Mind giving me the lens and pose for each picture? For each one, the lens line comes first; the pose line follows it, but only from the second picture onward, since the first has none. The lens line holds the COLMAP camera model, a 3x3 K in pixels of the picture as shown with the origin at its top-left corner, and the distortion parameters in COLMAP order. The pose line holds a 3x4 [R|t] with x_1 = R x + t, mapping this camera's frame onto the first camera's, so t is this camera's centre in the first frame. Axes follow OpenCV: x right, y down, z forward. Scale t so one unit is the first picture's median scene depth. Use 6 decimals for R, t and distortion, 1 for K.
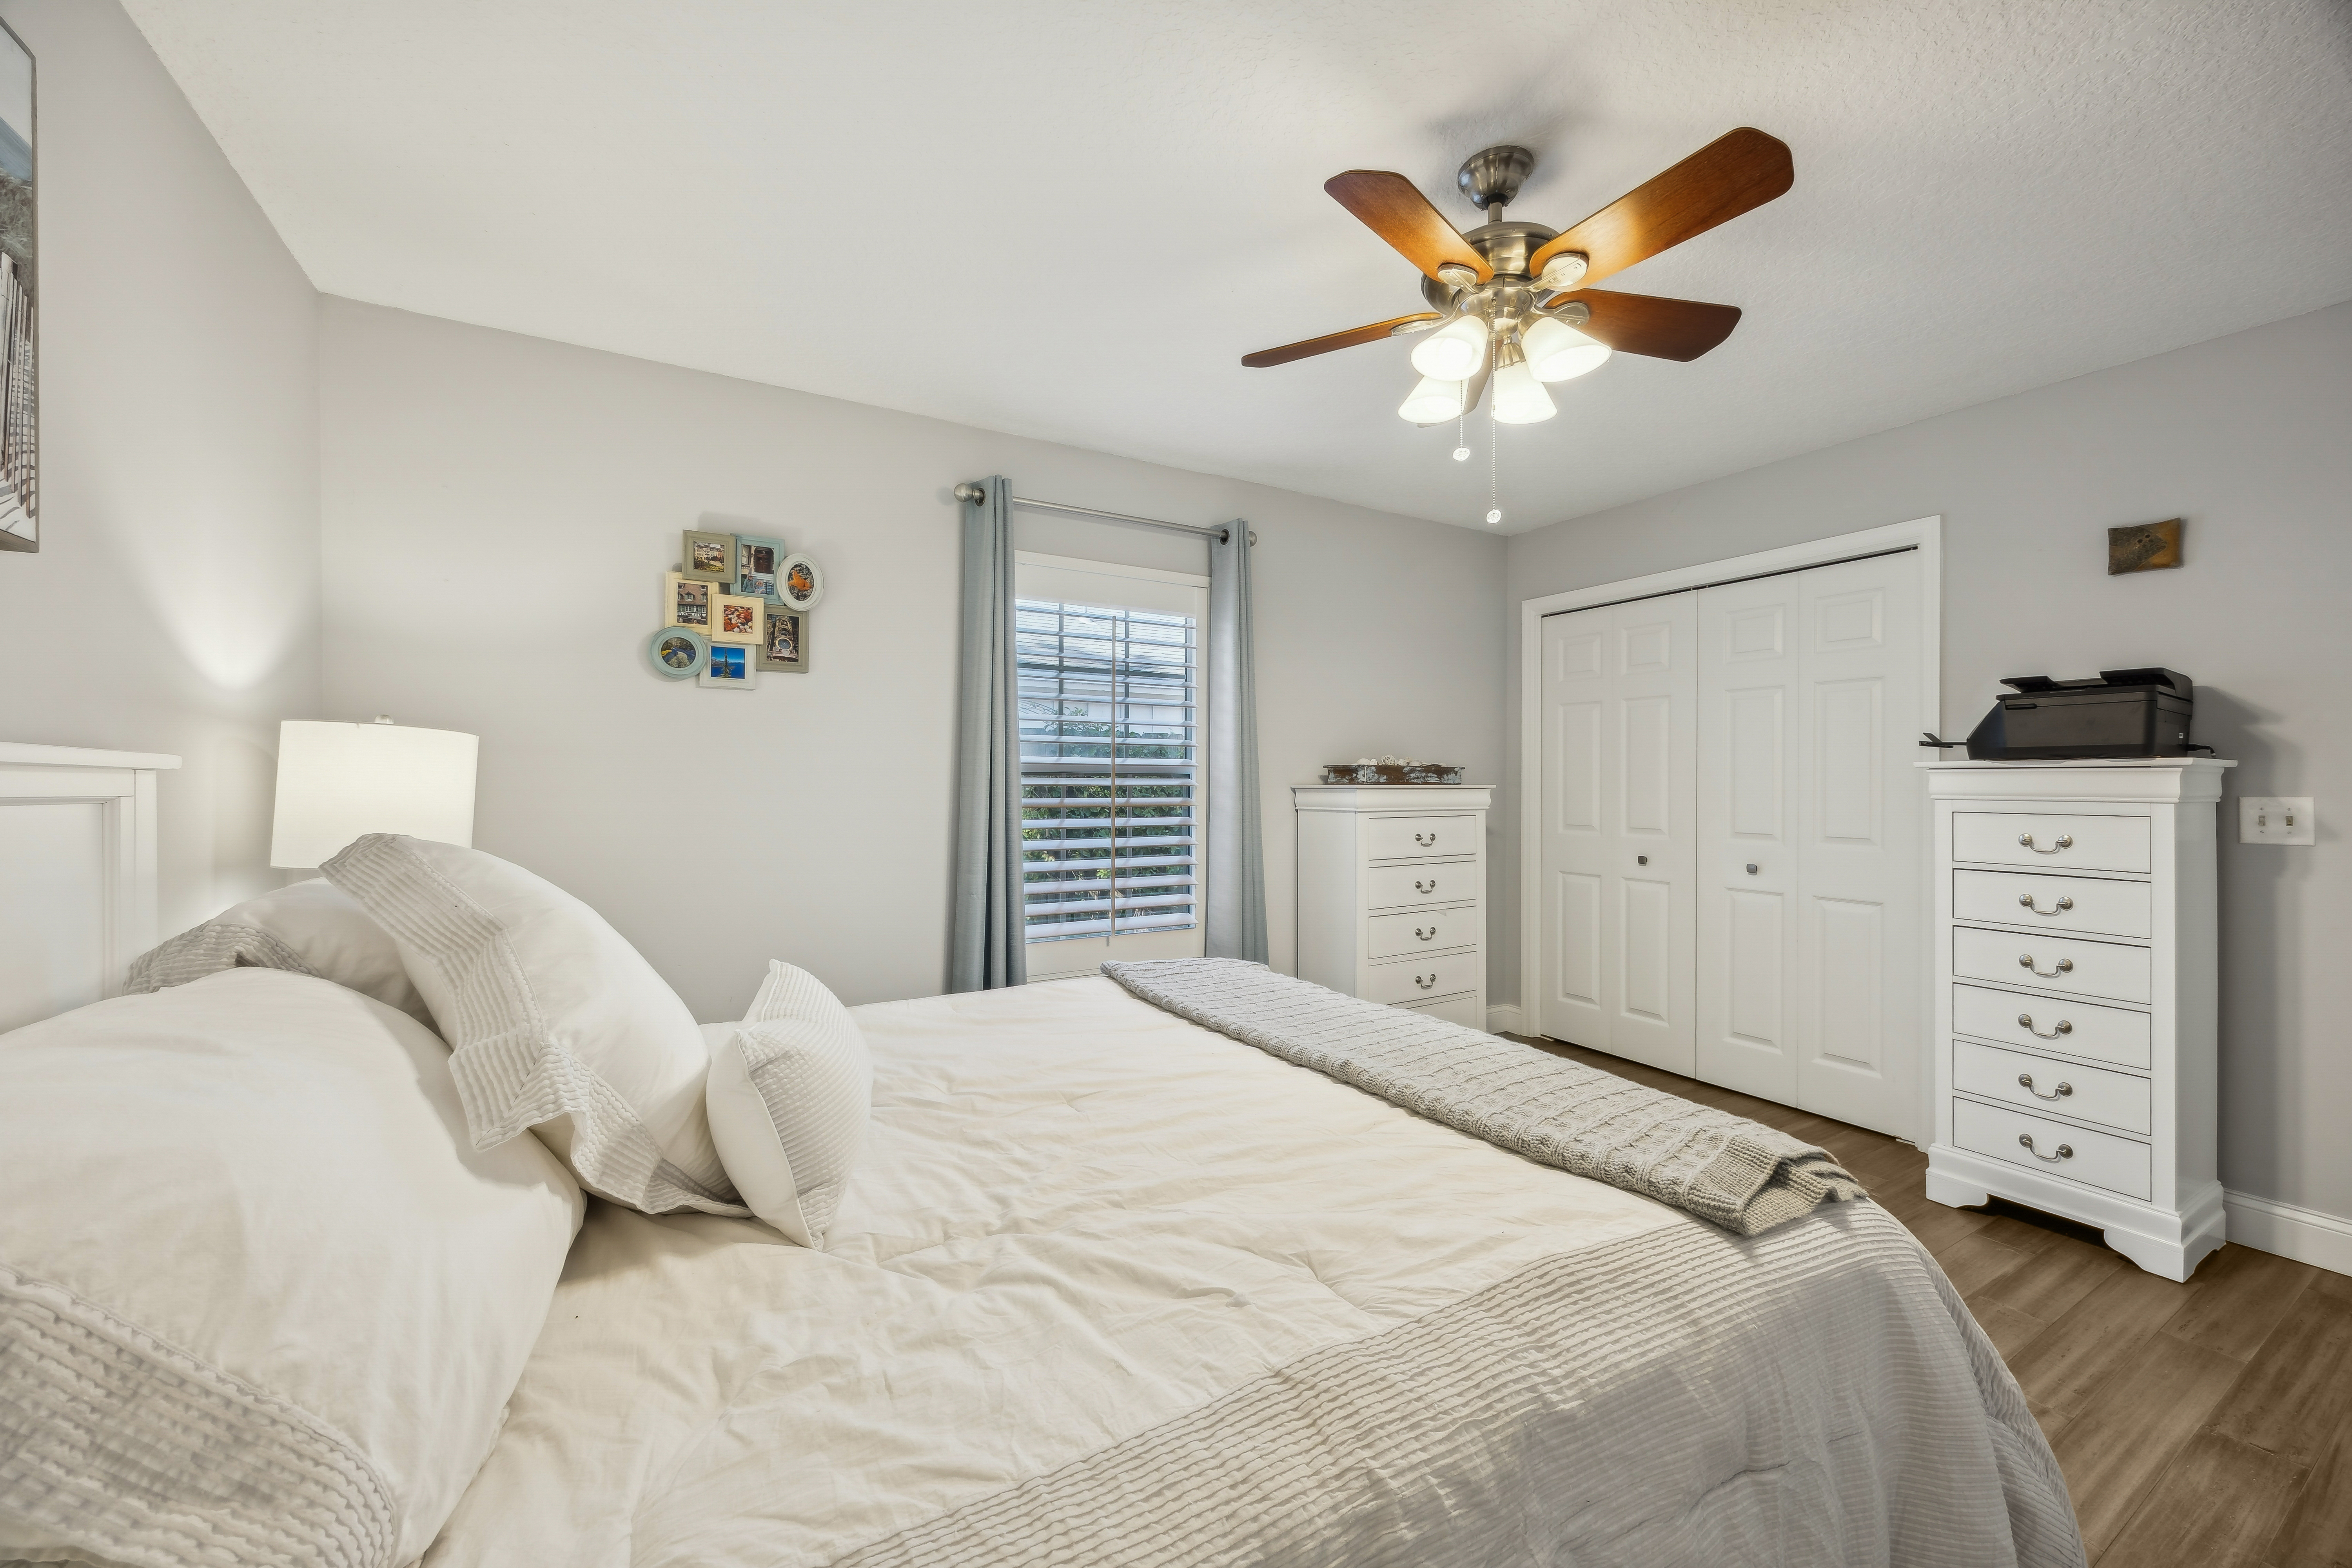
lens RADIAL K [[898.5, 0, 1178.9], [0, 898.5, 778.1], [0, 0, 1]] dist [-0.000803, -0.000015]
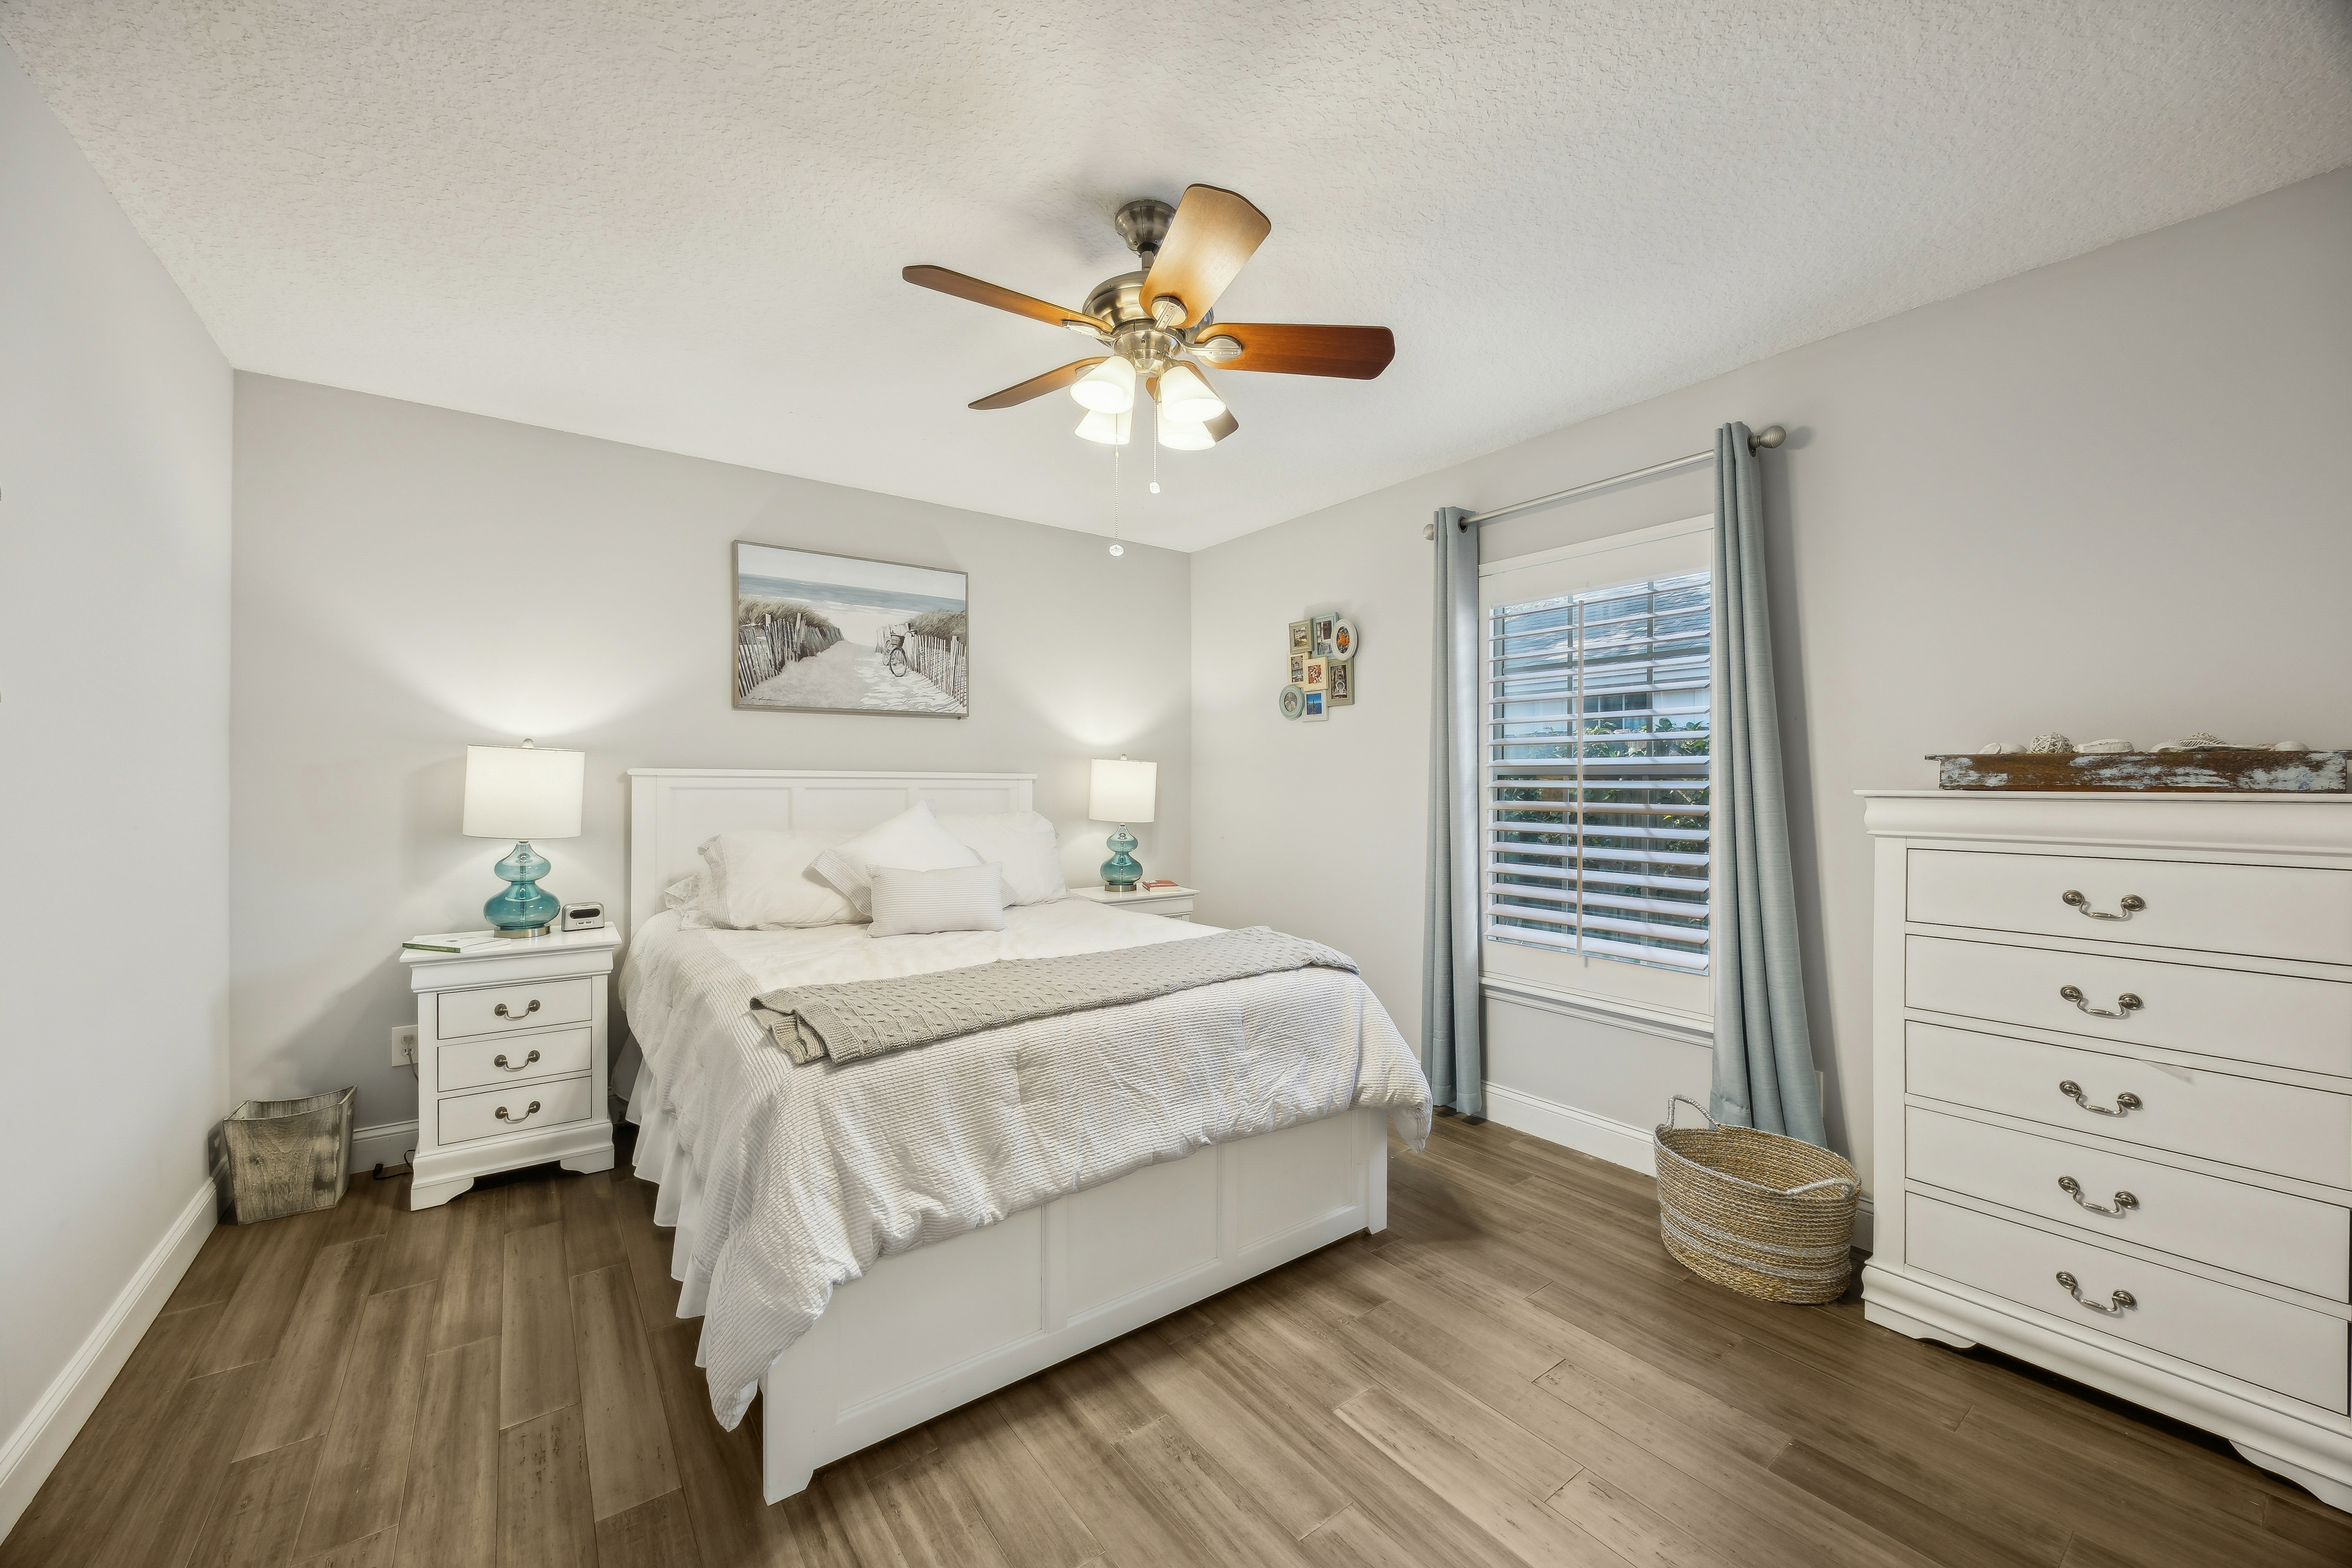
lens RADIAL K [[898.5, 0, 1178.9], [0, 898.5, 778.1], [0, 0, 1]] dist [-0.000803, -0.000015]
pose [[0.106634, -0.006224, -0.994279, 0.937074], [0.000488, 0.999981, -0.006207, 0.003736], [0.994298, 0.000177, 0.106635, 0.606091]]
